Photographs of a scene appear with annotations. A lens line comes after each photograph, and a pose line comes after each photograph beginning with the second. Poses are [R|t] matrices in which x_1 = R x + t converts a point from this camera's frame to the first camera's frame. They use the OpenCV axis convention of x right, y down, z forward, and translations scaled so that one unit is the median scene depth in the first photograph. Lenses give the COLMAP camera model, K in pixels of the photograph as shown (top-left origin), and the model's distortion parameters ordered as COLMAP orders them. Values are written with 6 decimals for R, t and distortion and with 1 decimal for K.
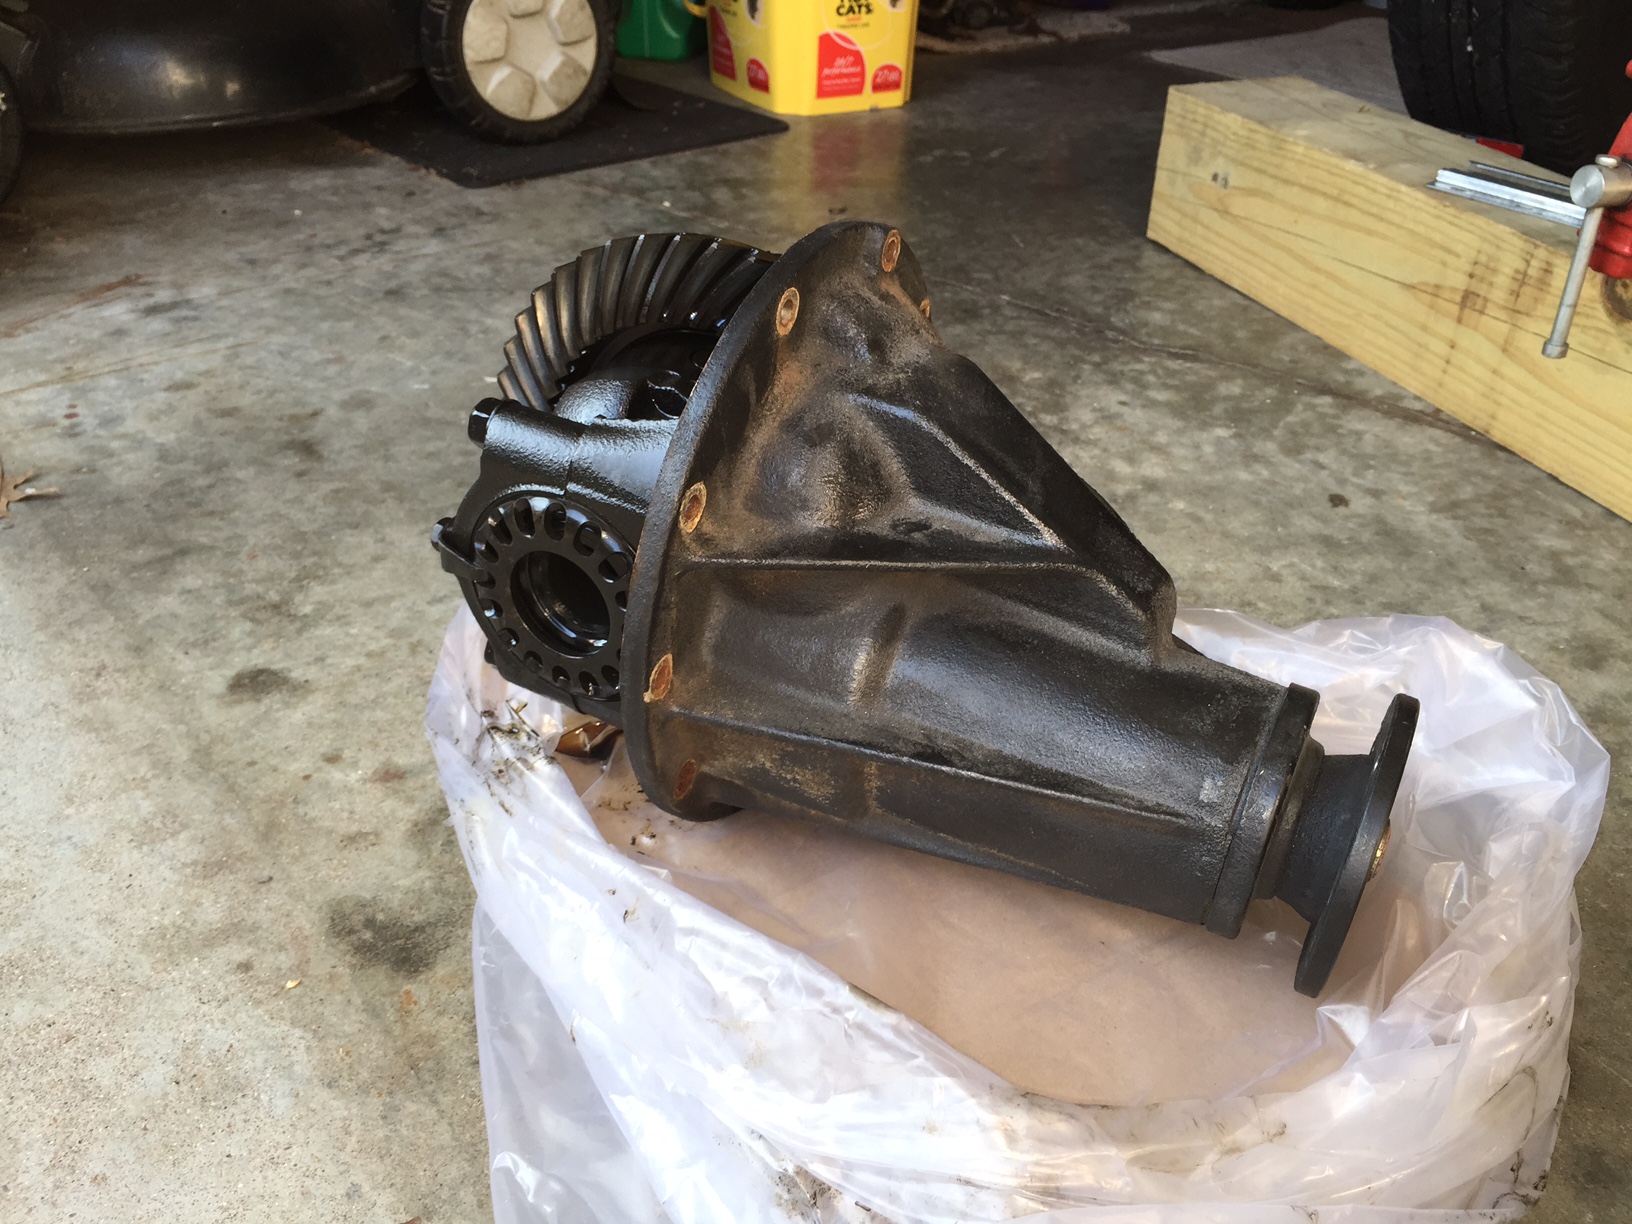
lens RADIAL K [[1402.6, 0, 816.0], [0, 1402.6, 612.0], [0, 0, 1]] dist [0.087104, -0.129778]
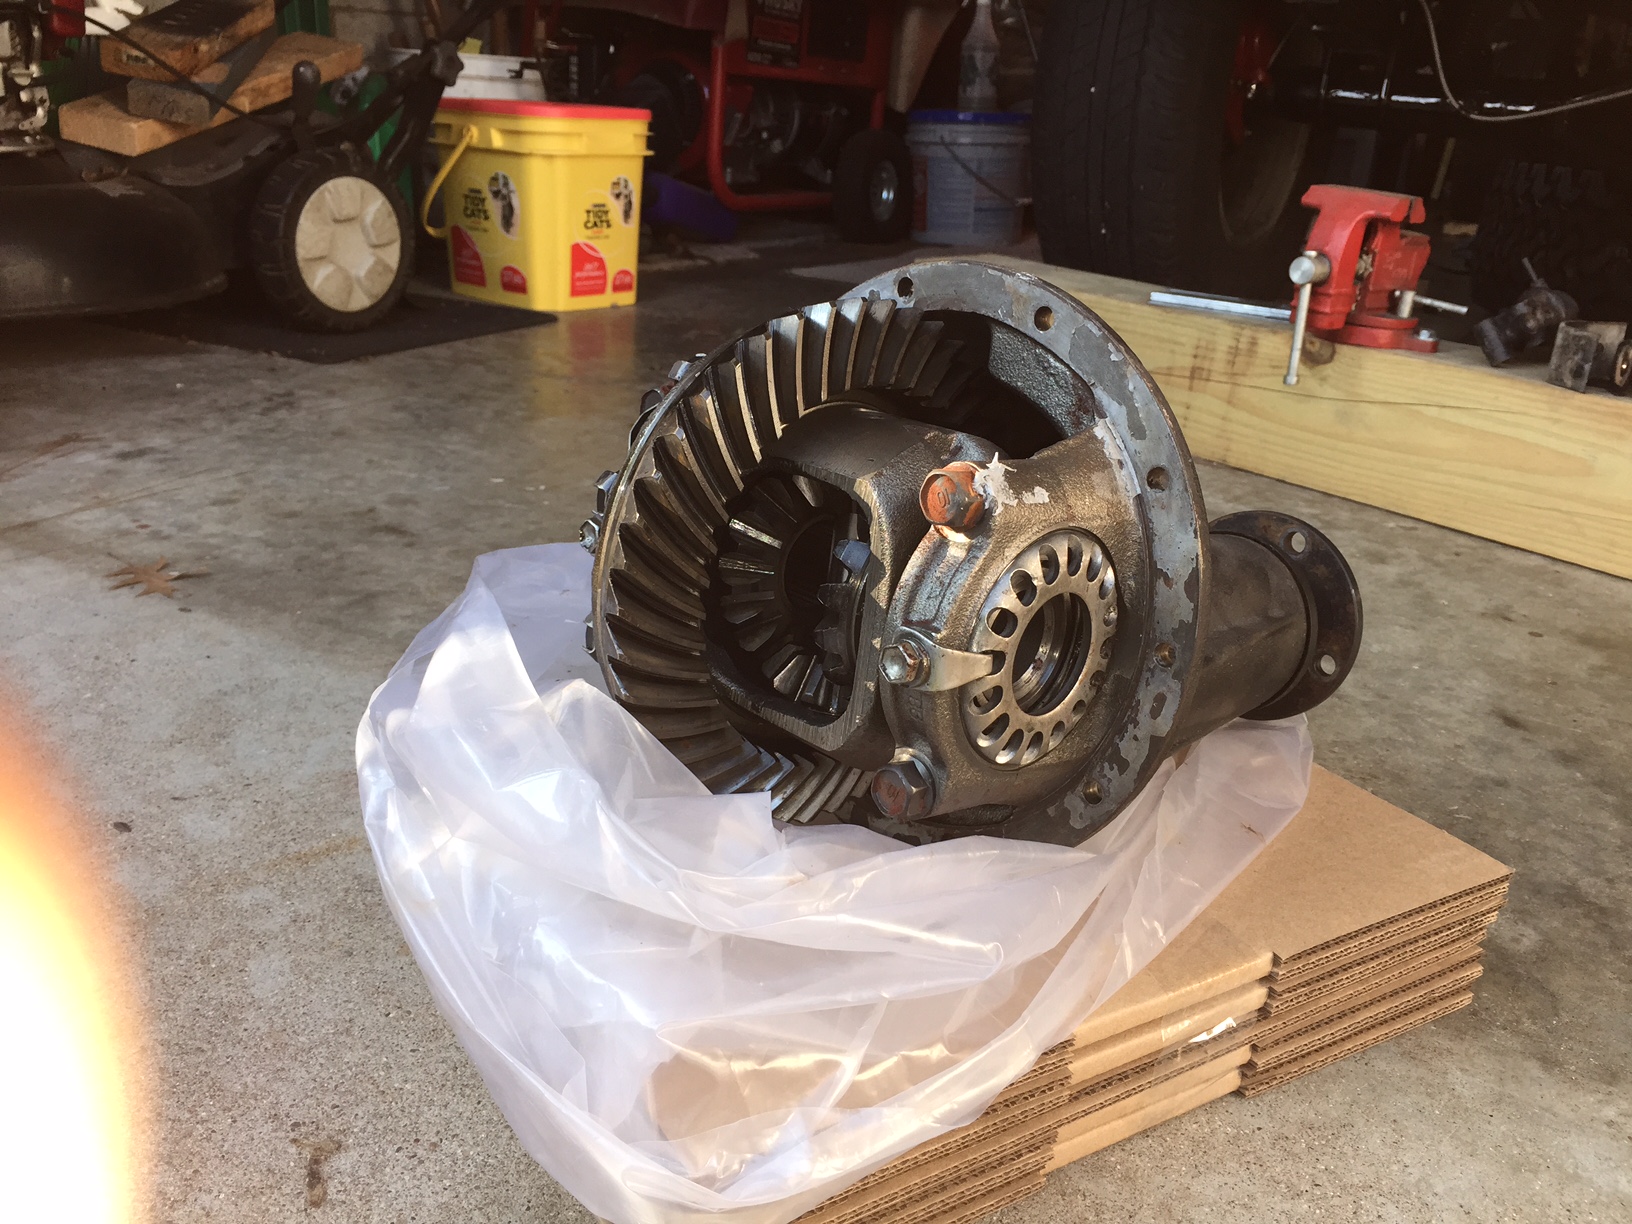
lens RADIAL K [[1402.6, 0, 816.0], [0, 1402.6, 612.0], [0, 0, 1]] dist [0.087104, -0.129778]
pose [[0.930506, -0.102624, 0.351607, -0.278426], [0.164551, 0.974746, -0.150972, 0.110077], [-0.327234, 0.198338, 0.923894, -0.095426]]
